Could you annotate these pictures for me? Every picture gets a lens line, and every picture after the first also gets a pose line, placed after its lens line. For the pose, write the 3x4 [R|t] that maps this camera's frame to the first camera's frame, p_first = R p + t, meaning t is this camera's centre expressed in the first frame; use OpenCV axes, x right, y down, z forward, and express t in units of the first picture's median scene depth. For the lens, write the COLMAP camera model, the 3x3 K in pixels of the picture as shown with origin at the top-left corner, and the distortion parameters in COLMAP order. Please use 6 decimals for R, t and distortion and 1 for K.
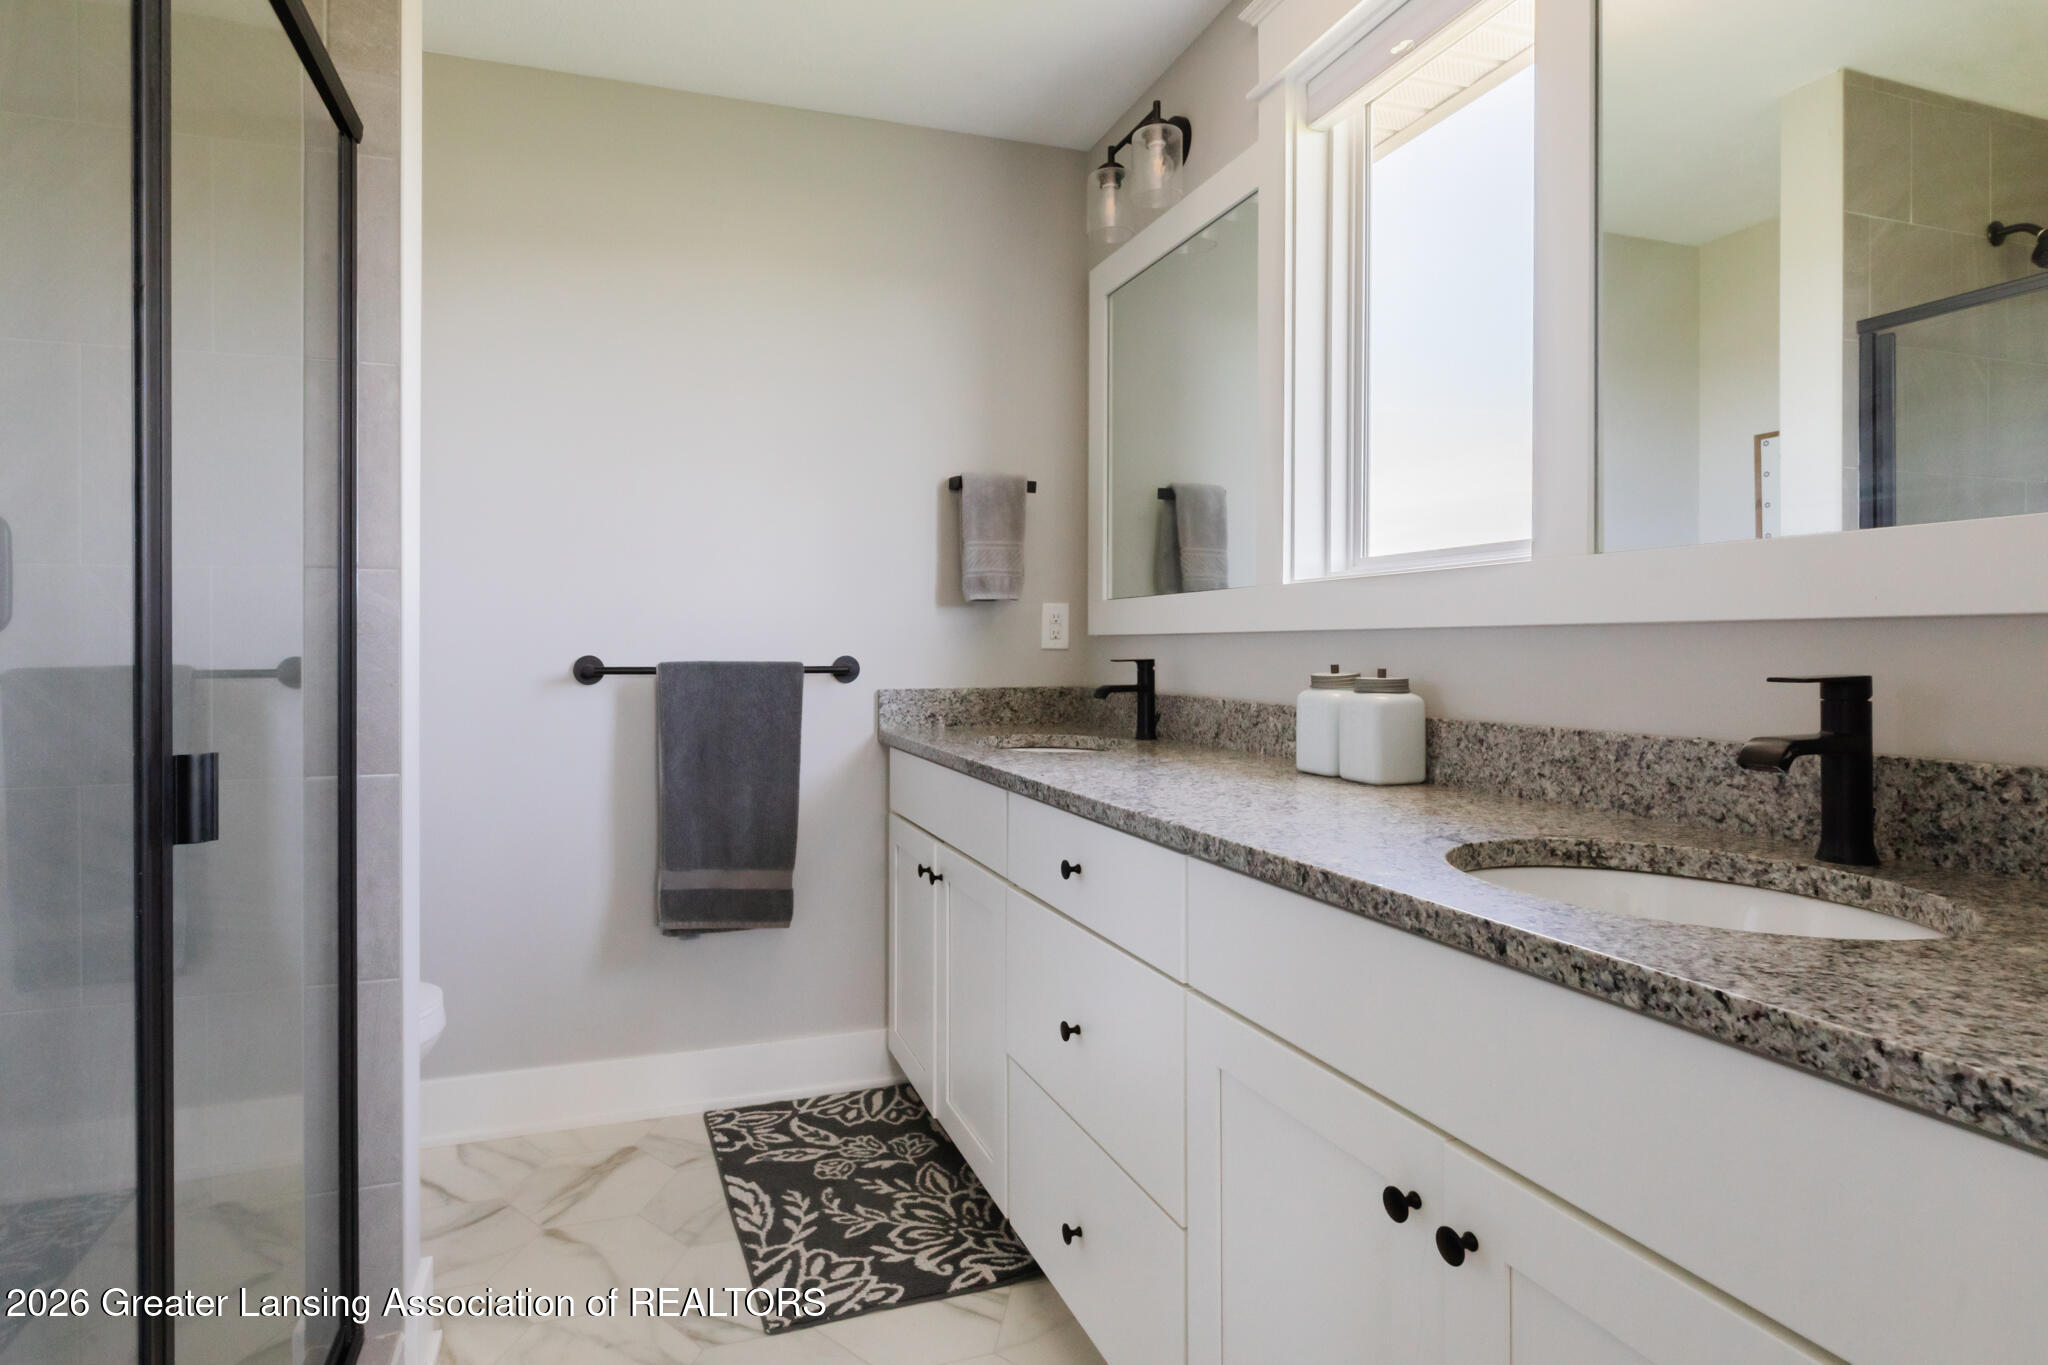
lens RADIAL K [[1105.6, 0, 1005.2], [0, 1105.6, 664.7], [0, 0, 1]] dist [0.019056, -0.002284]
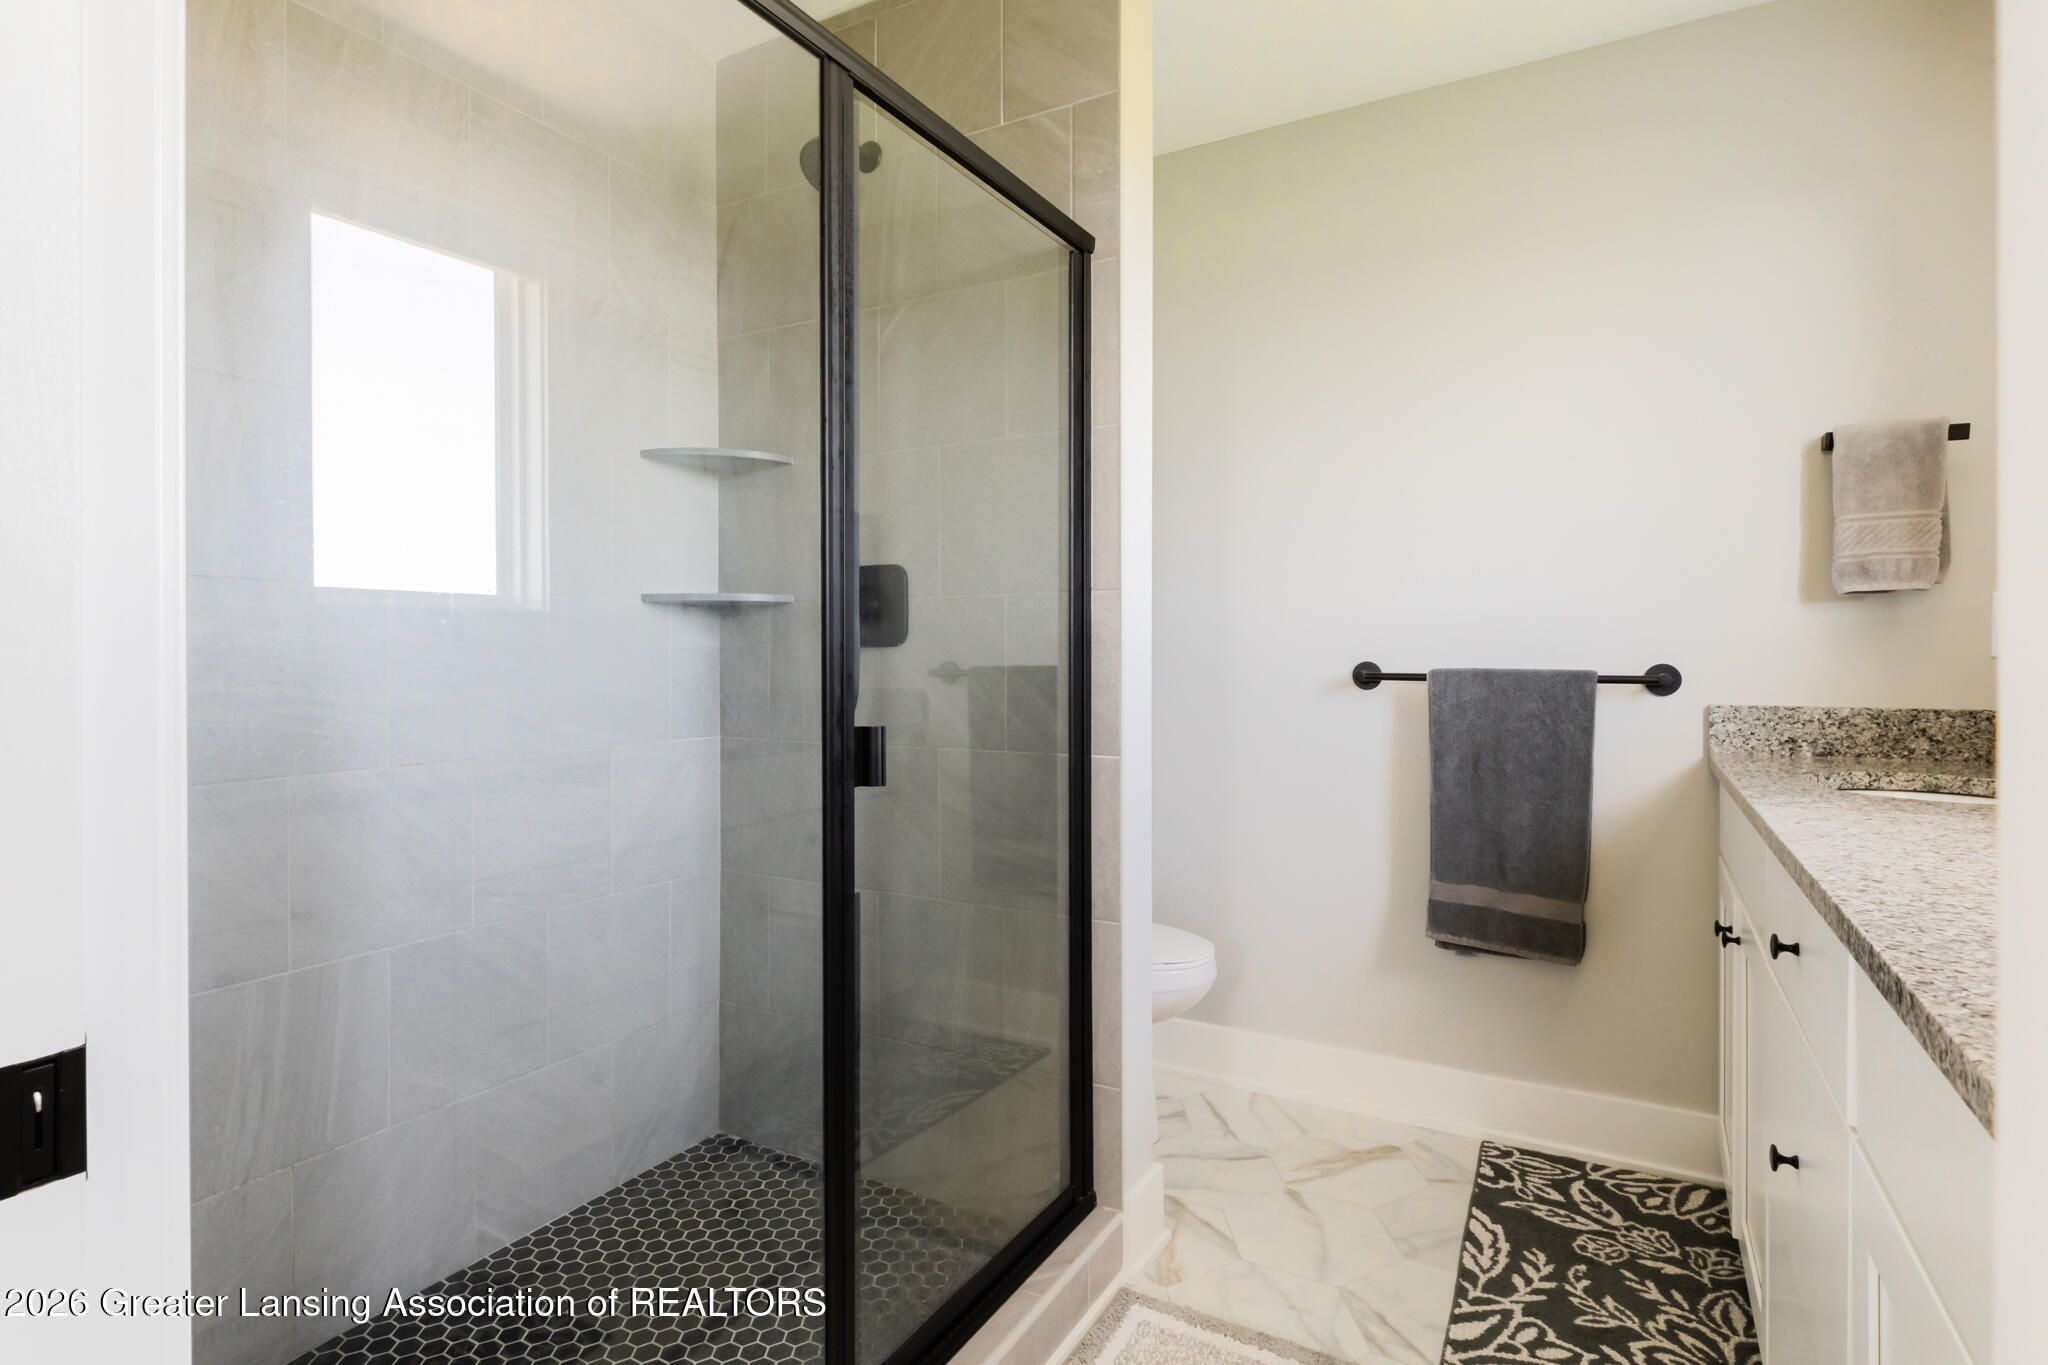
lens RADIAL K [[1105.6, 0, 1004.2], [0, 1105.6, 672.9], [0, 0, 1]] dist [0.019056, -0.002284]
pose [[0.666866, 0.015224, -0.745022, 0.170715], [-0.013072, 0.999876, 0.008731, -0.002210], [0.745063, 0.003917, 0.666983, 0.055532]]
